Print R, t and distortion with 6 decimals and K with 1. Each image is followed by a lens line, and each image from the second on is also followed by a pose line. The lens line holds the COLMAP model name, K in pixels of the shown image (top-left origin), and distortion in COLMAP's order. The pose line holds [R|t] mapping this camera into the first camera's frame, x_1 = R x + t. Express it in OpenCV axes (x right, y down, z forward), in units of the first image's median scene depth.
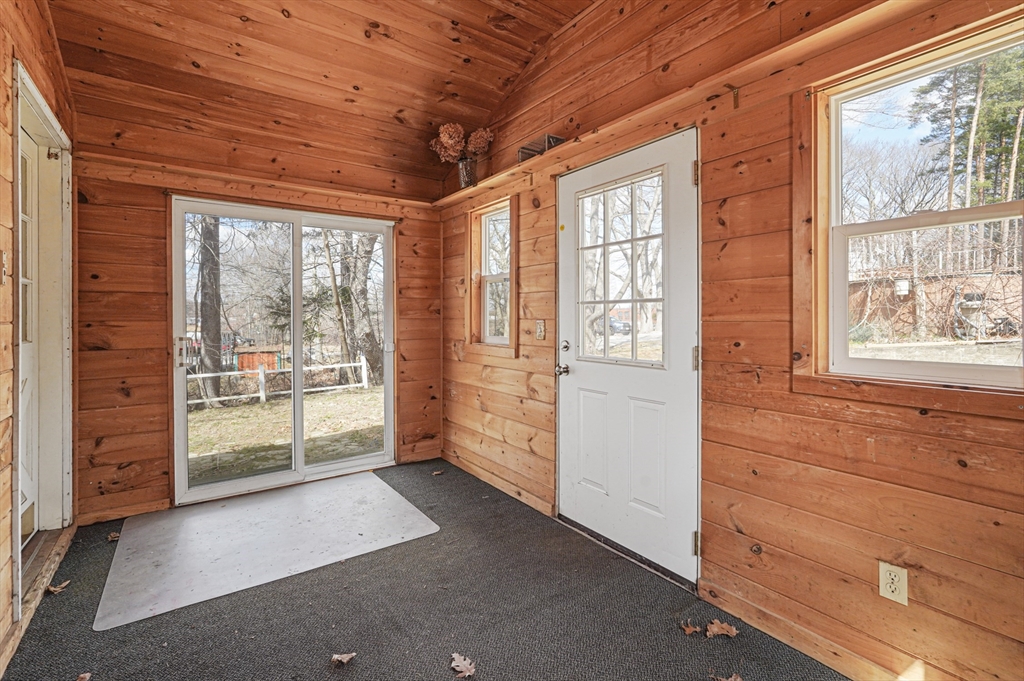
lens RADIAL K [[455.2, 0, 503.4], [0, 455.2, 316.7], [0, 0, 1]] dist [-0.013736, 0.001177]
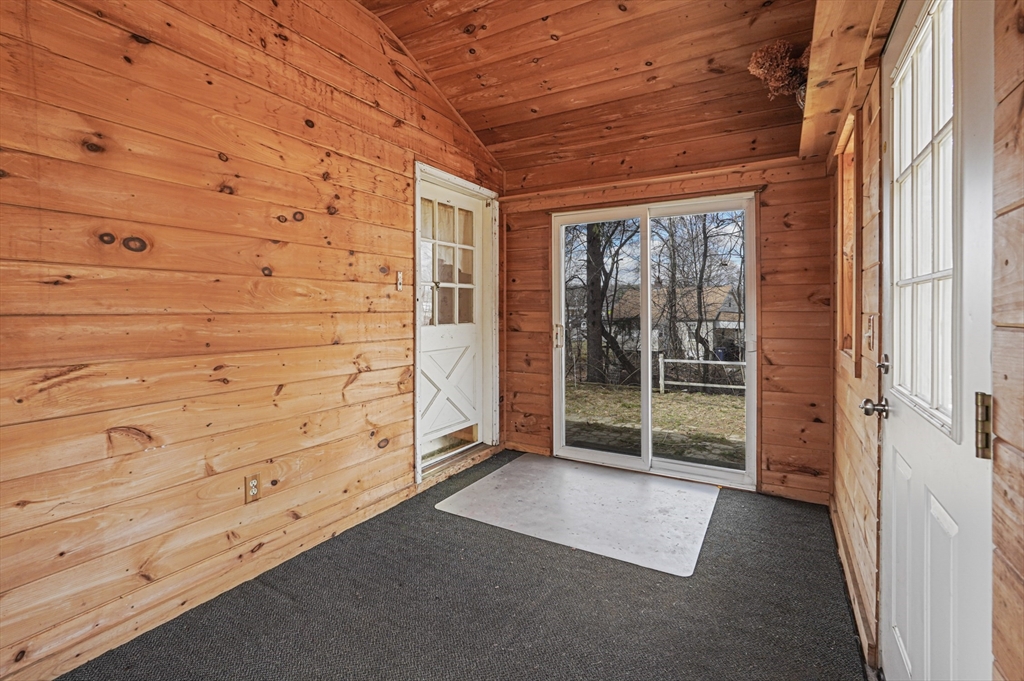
lens RADIAL K [[459.5, 0, 517.1], [0, 459.5, 309.1], [0, 0, 1]] dist [-0.020419, 0.000095]
pose [[0.429120, 0.004055, -0.903238, 0.396379], [-0.001370, 0.999992, 0.003838, -0.002474], [0.903246, -0.000409, 0.429122, 0.339586]]
